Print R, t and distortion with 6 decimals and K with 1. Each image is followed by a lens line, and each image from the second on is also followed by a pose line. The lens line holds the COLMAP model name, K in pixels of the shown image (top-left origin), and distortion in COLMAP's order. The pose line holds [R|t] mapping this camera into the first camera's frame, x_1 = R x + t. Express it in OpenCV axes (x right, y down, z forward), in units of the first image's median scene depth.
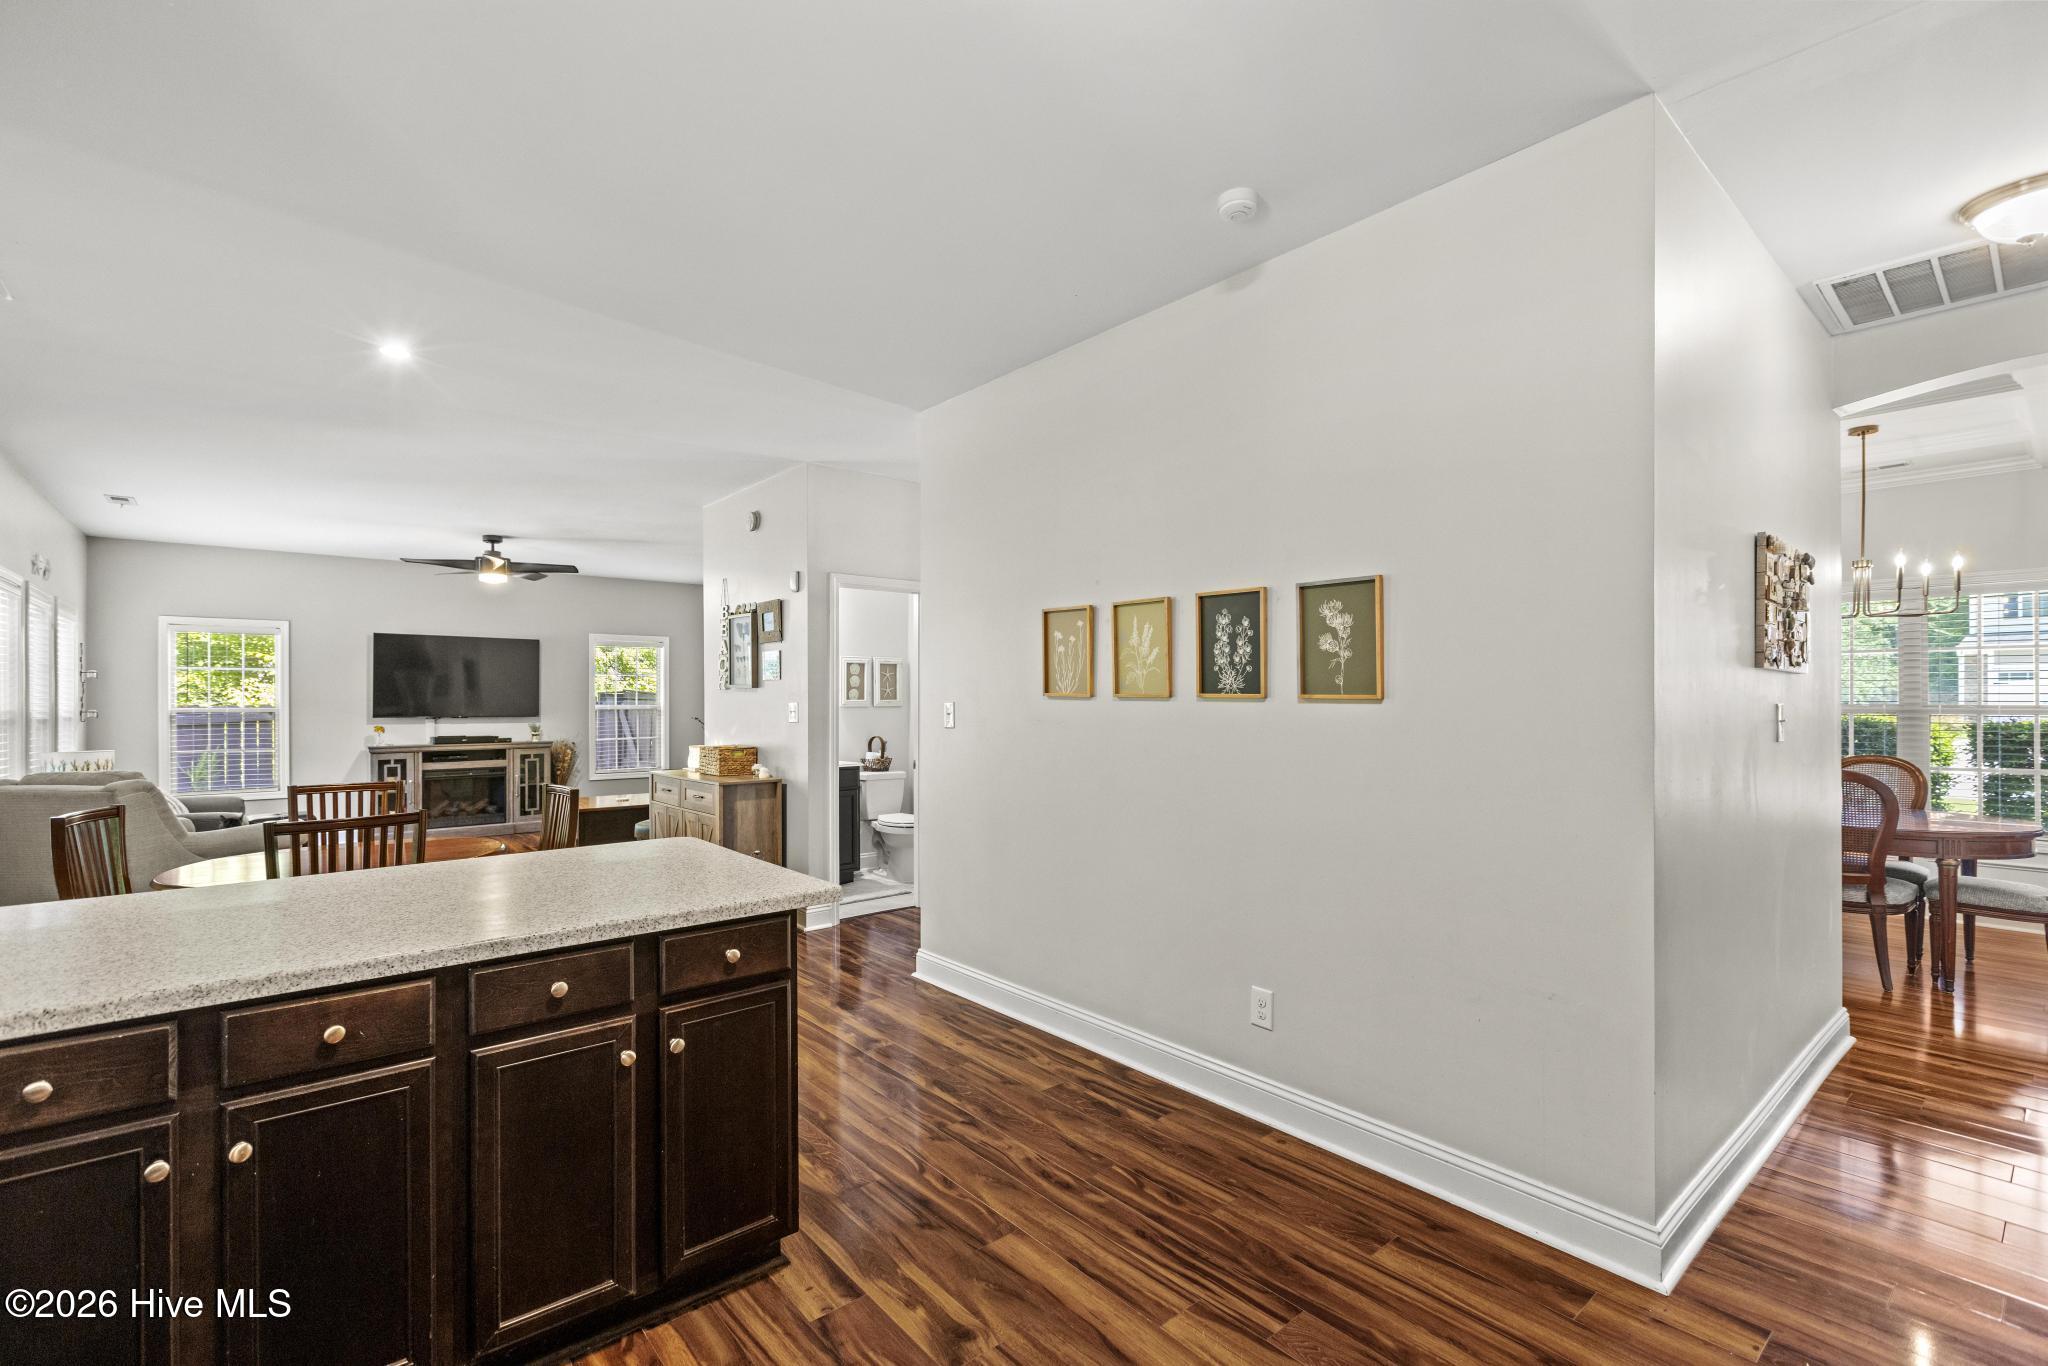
lens RADIAL K [[914.9, 0, 1031.1], [0, 914.9, 689.5], [0, 0, 1]] dist [0.000392, 0.000741]
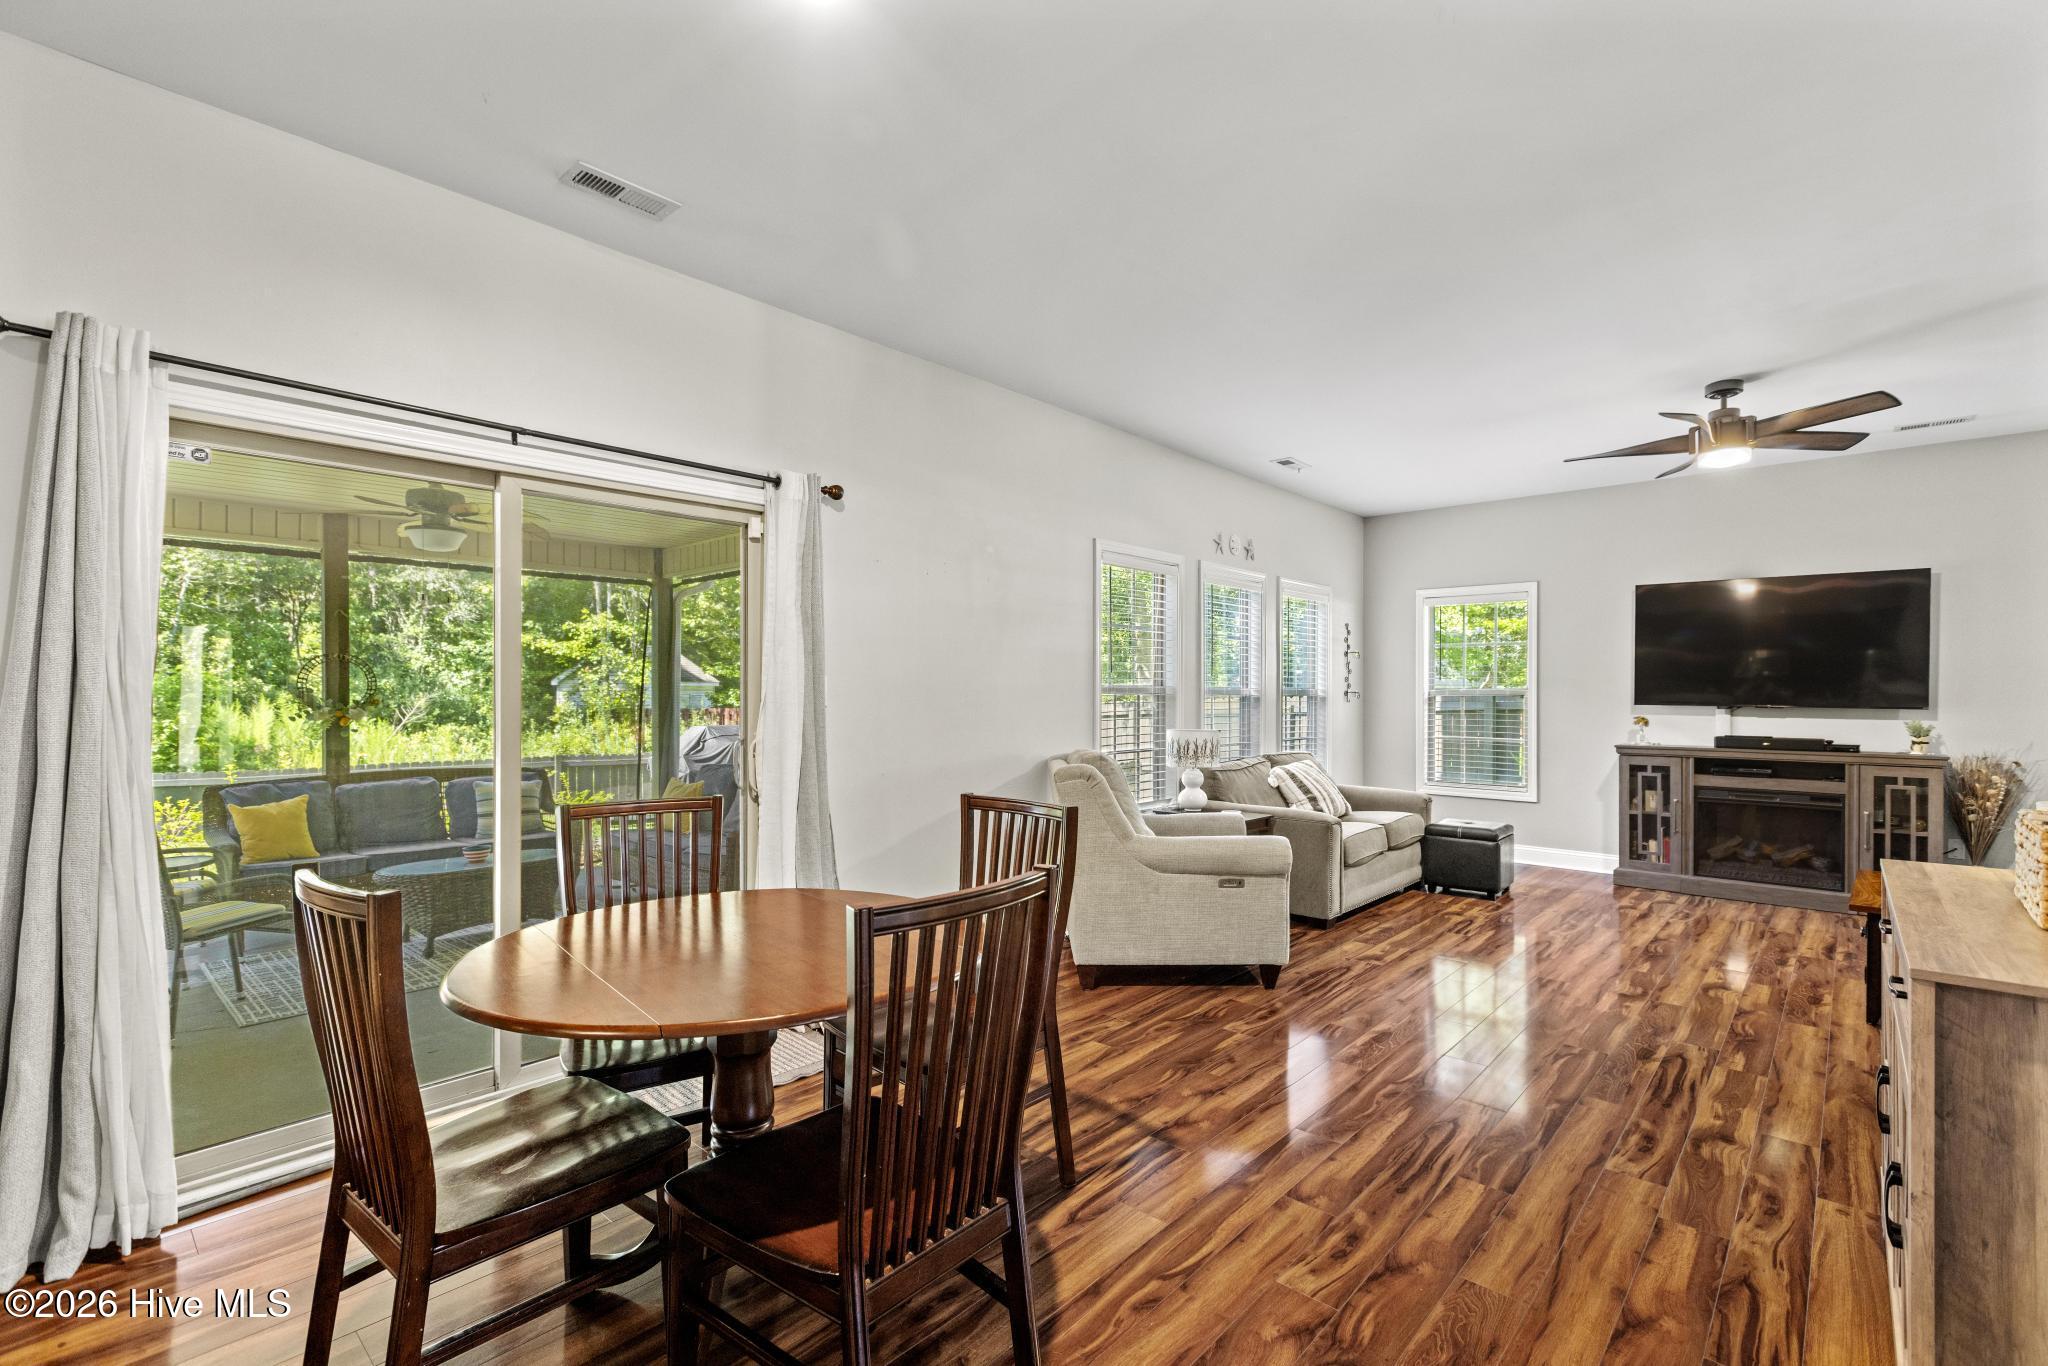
lens RADIAL K [[908.2, 0, 1021.7], [0, 908.2, 692.3], [0, 0, 1]] dist [-0.002265, -0.000336]
pose [[0.121399, 0.005583, -0.992588, -0.102556], [0.006807, 0.999956, 0.006457, 0.018324], [0.992580, -0.007540, 0.121356, 0.604139]]
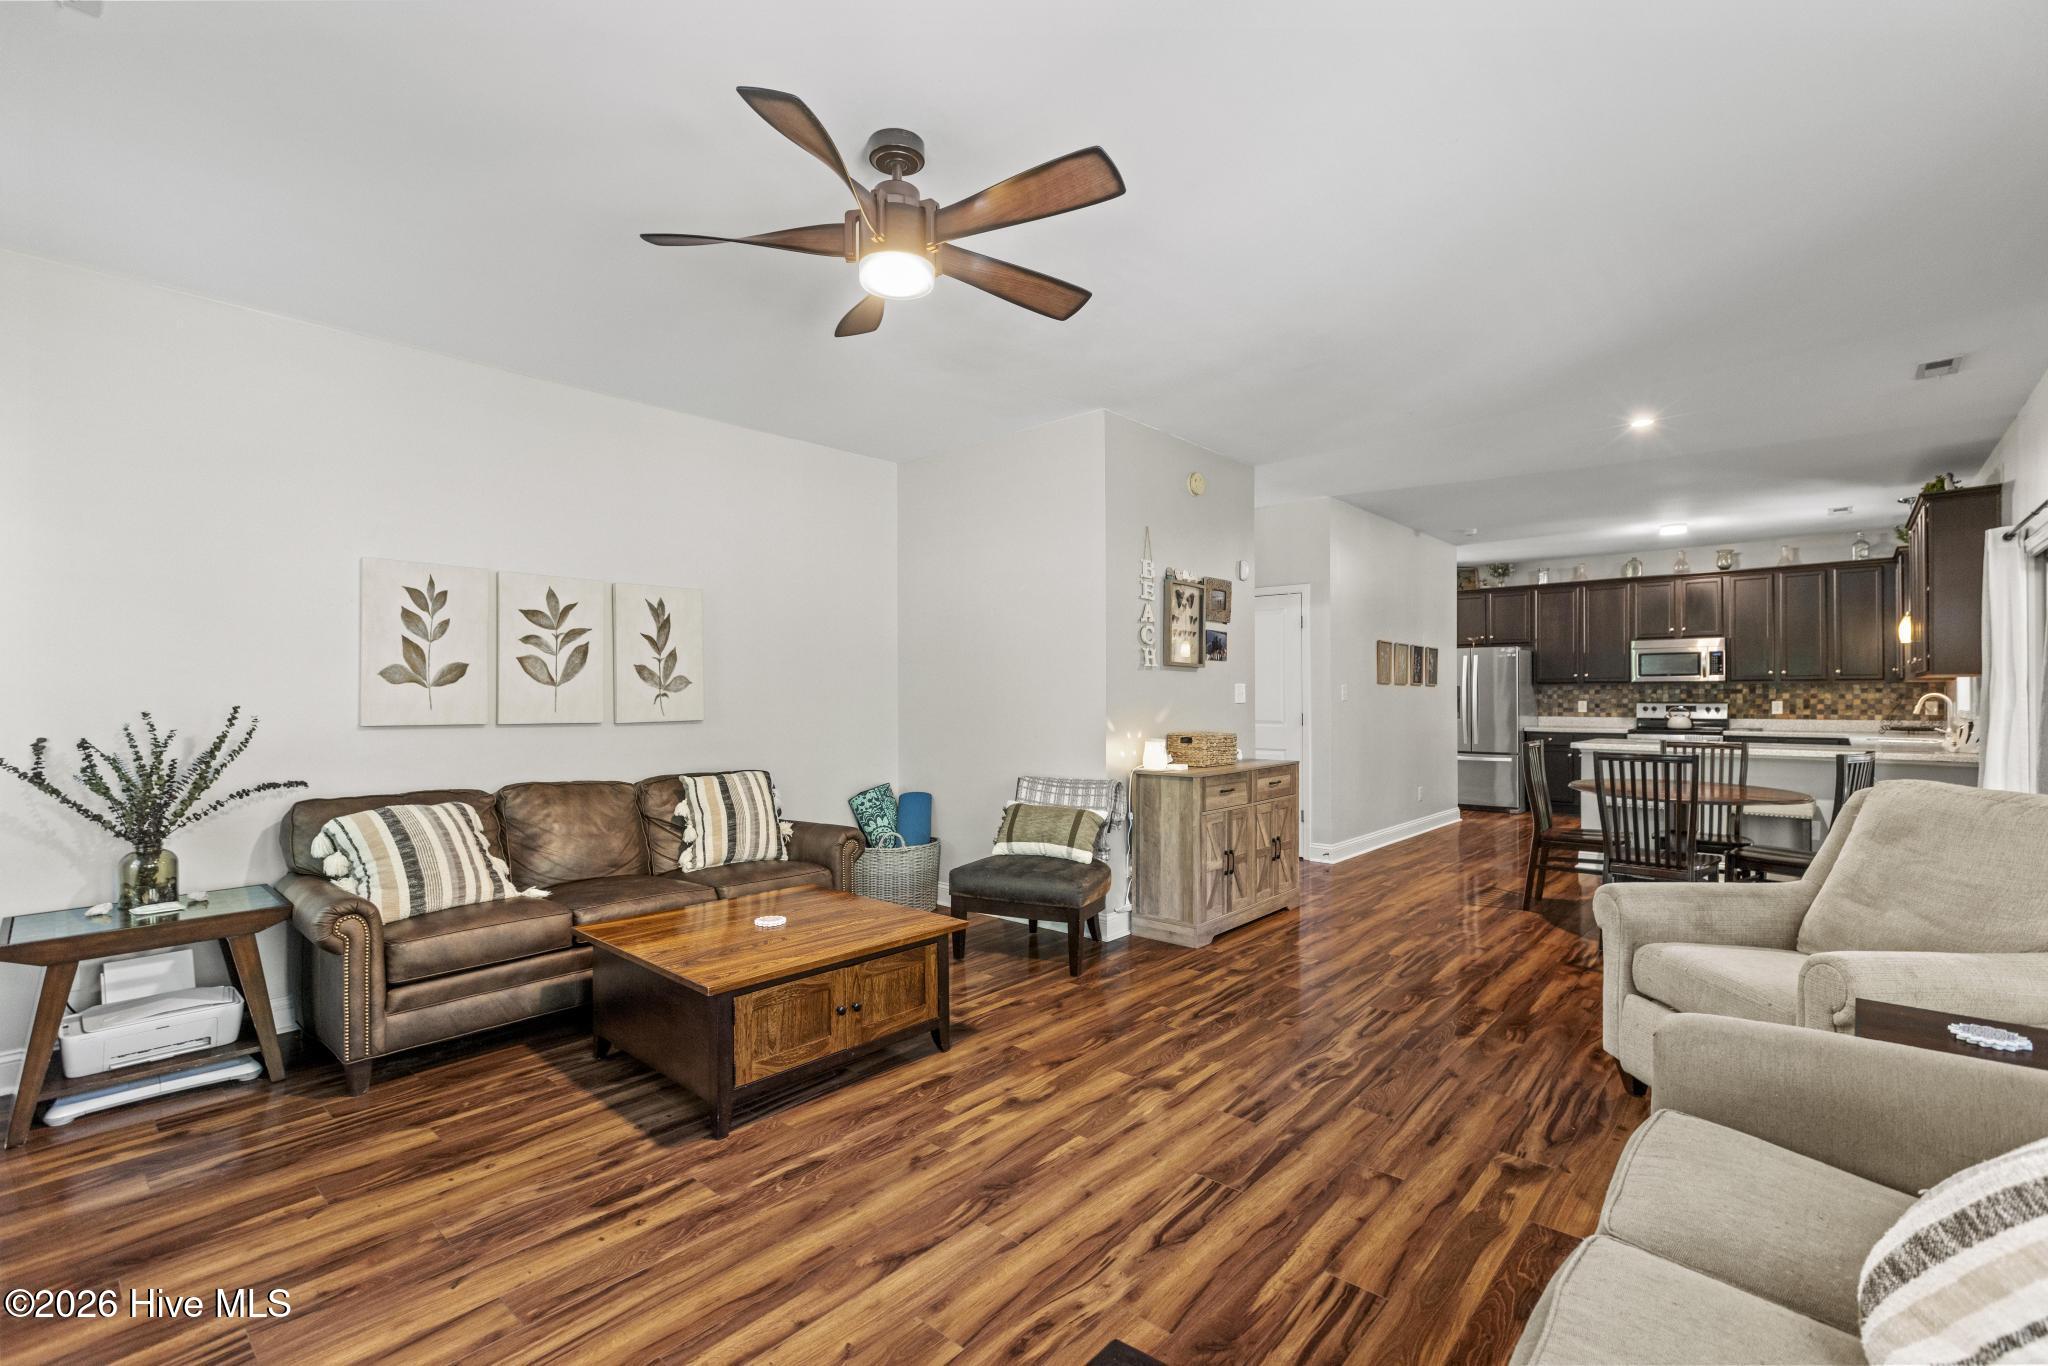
lens RADIAL K [[909.7, 0, 1027.6], [0, 909.7, 694.8], [0, 0, 1]] dist [-0.001277, 0.000877]
pose [[-0.140736, 0.004785, 0.990036, -1.085296], [-0.005699, 0.999968, -0.005644, 0.028918], [-0.990031, -0.006436, -0.140705, 1.200150]]
